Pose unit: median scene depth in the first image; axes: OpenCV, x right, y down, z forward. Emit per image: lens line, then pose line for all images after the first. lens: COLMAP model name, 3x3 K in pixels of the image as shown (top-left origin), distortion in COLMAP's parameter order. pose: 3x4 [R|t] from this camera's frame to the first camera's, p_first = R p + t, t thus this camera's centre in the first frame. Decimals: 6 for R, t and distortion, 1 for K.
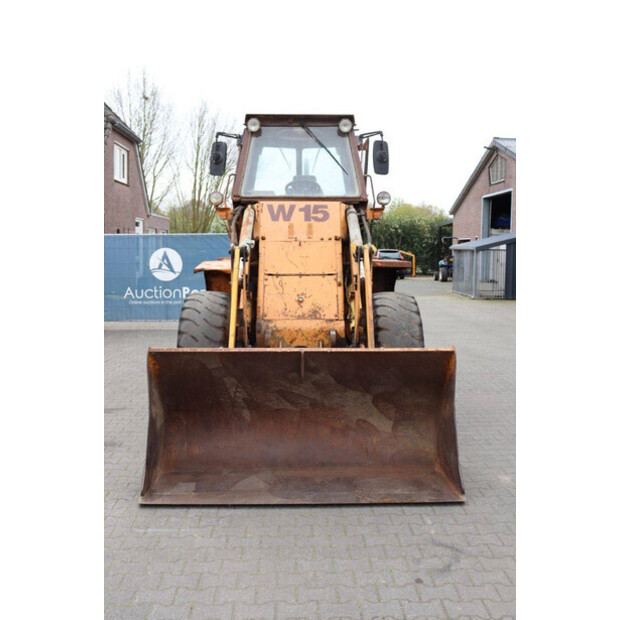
lens RADIAL K [[650.9, 0, 310.0], [0, 650.9, 310.0], [0, 0, 1]] dist [-0.100859, 0.223869]
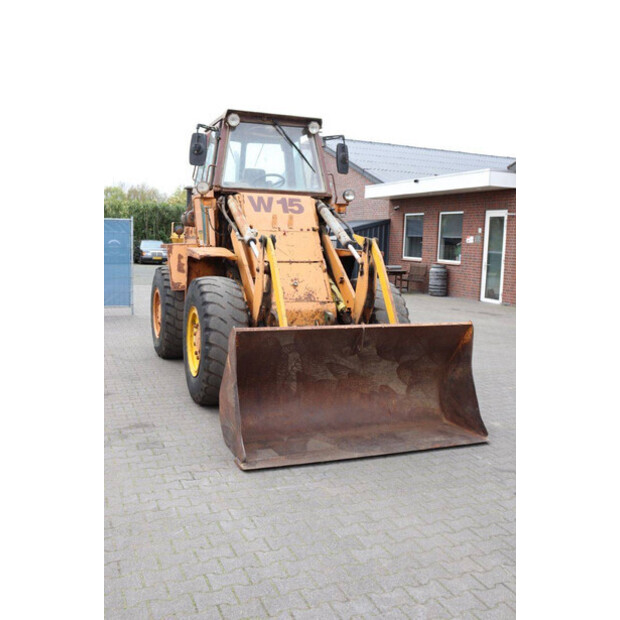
lens RADIAL K [[650.9, 0, 310.0], [0, 650.9, 310.0], [0, 0, 1]] dist [-0.100859, 0.223869]
pose [[0.933512, -0.015216, 0.358224, -0.401055], [0.007702, 0.999720, 0.022394, 0.003516], [-0.358465, -0.018146, 0.933367, -0.047471]]
